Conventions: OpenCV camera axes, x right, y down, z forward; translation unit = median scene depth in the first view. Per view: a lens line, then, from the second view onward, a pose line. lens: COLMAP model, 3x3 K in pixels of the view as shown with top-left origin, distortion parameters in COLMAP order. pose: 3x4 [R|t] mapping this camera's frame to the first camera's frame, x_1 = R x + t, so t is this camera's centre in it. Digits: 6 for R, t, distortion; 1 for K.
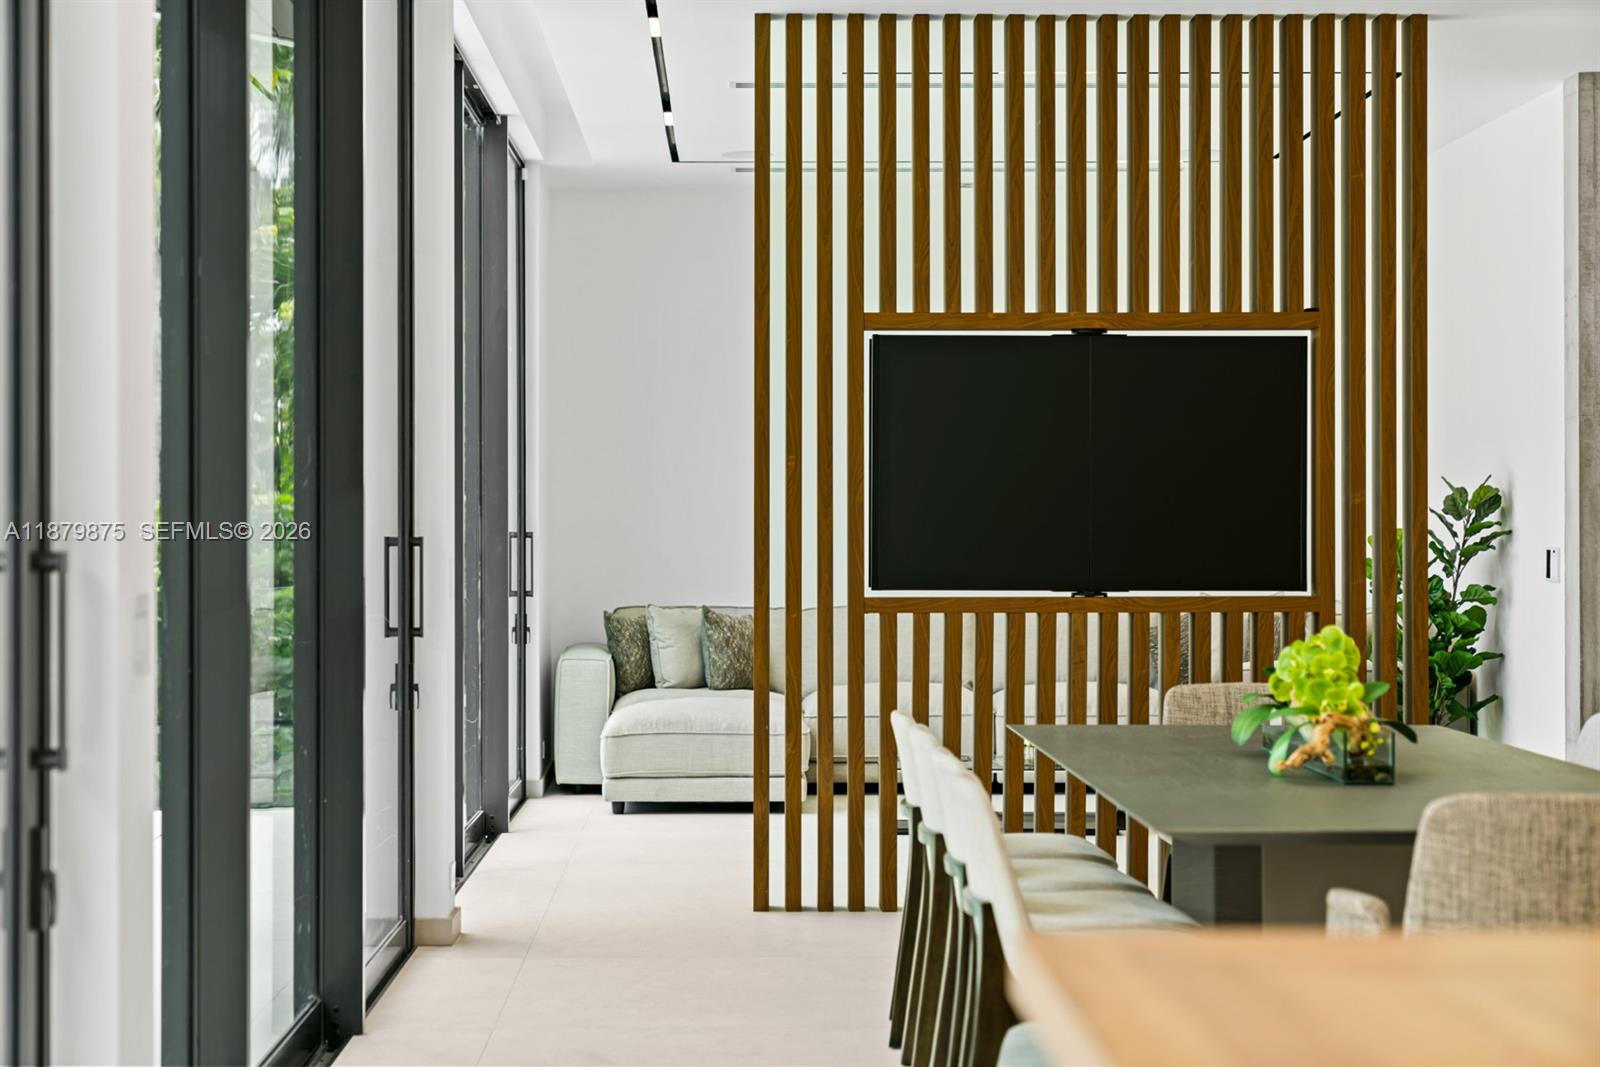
lens RADIAL K [[3009.5, 0, 800.0], [0, 3009.5, 533.5], [0, 0, 1]] dist [0.073962, 0.197080]
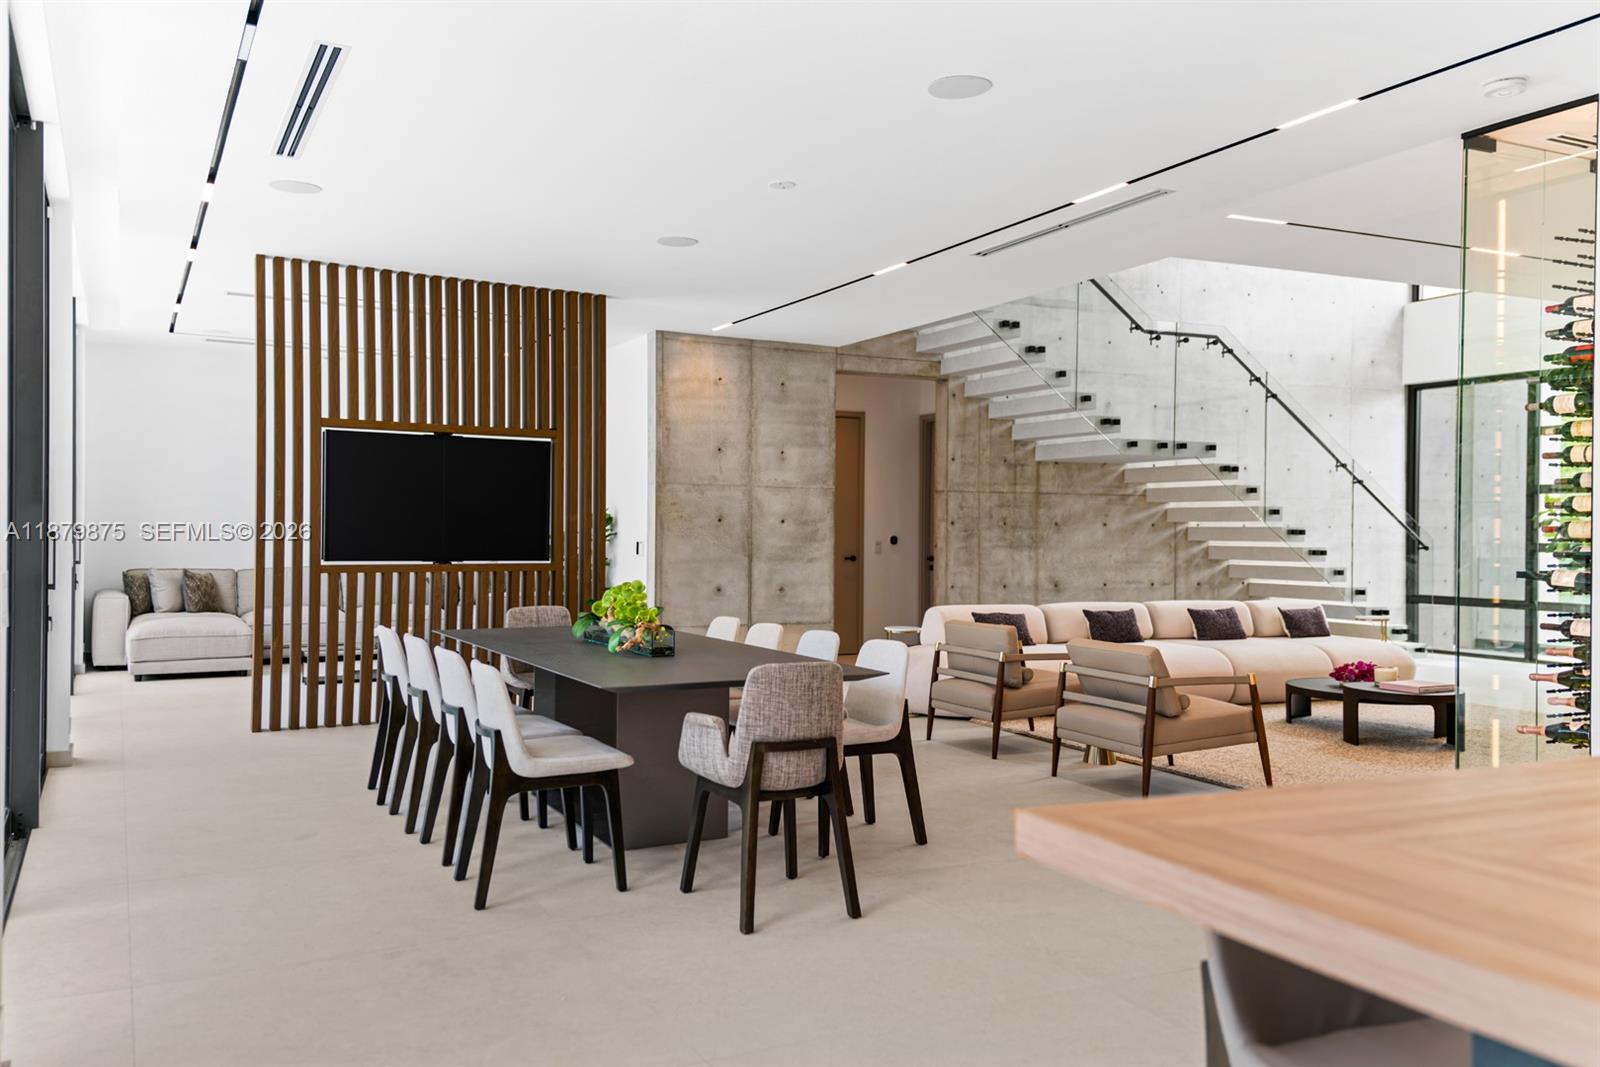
lens RADIAL K [[1270.1, 0, 800.0], [0, 1270.1, 533.5], [0, 0, 1]] dist [0.307105, -0.378588]
pose [[0.901243, 0.008595, 0.433228, -0.066664], [-0.008854, 0.999960, -0.001419, -0.000502], [-0.433223, -0.002557, 0.901283, 0.105225]]
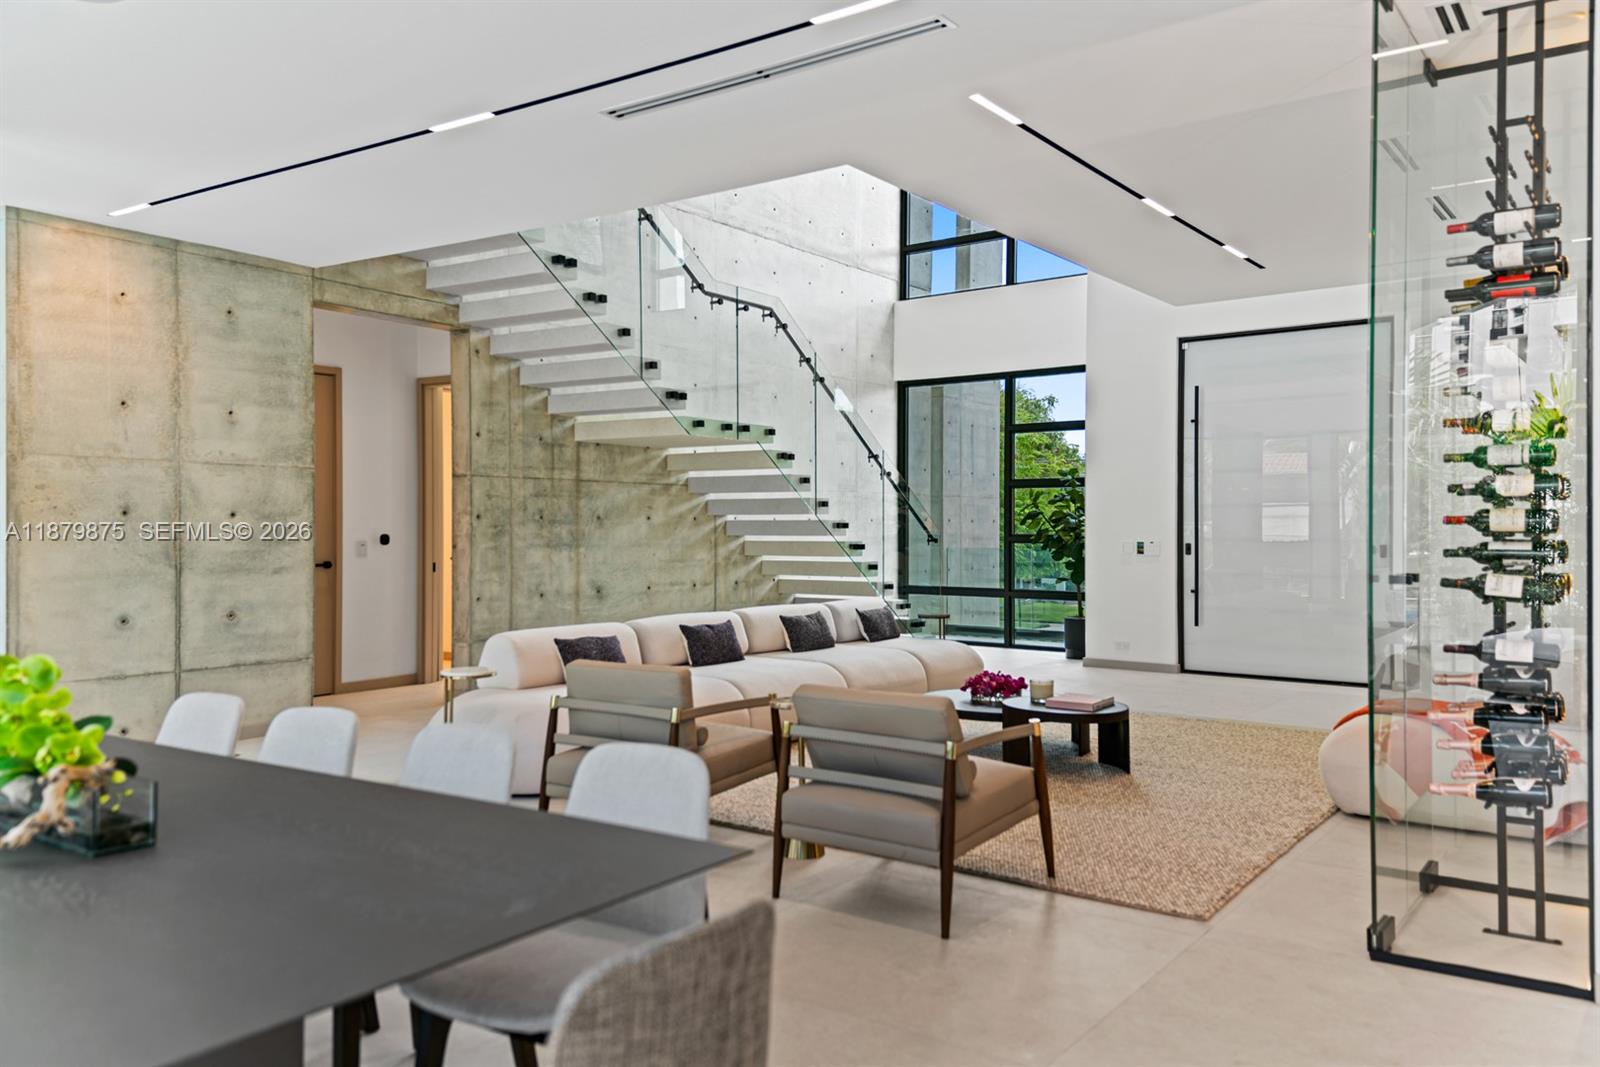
lens RADIAL K [[1216.8, 0, 804.2], [0, 1216.8, 527.4], [0, 0, 1]] dist [0.264679, -0.320712]
pose [[0.609210, 0.002536, 0.793005, 0.014921], [0.000305, 0.999994, -0.003432, -0.002361], [-0.793009, 0.002332, 0.609206, 0.397192]]
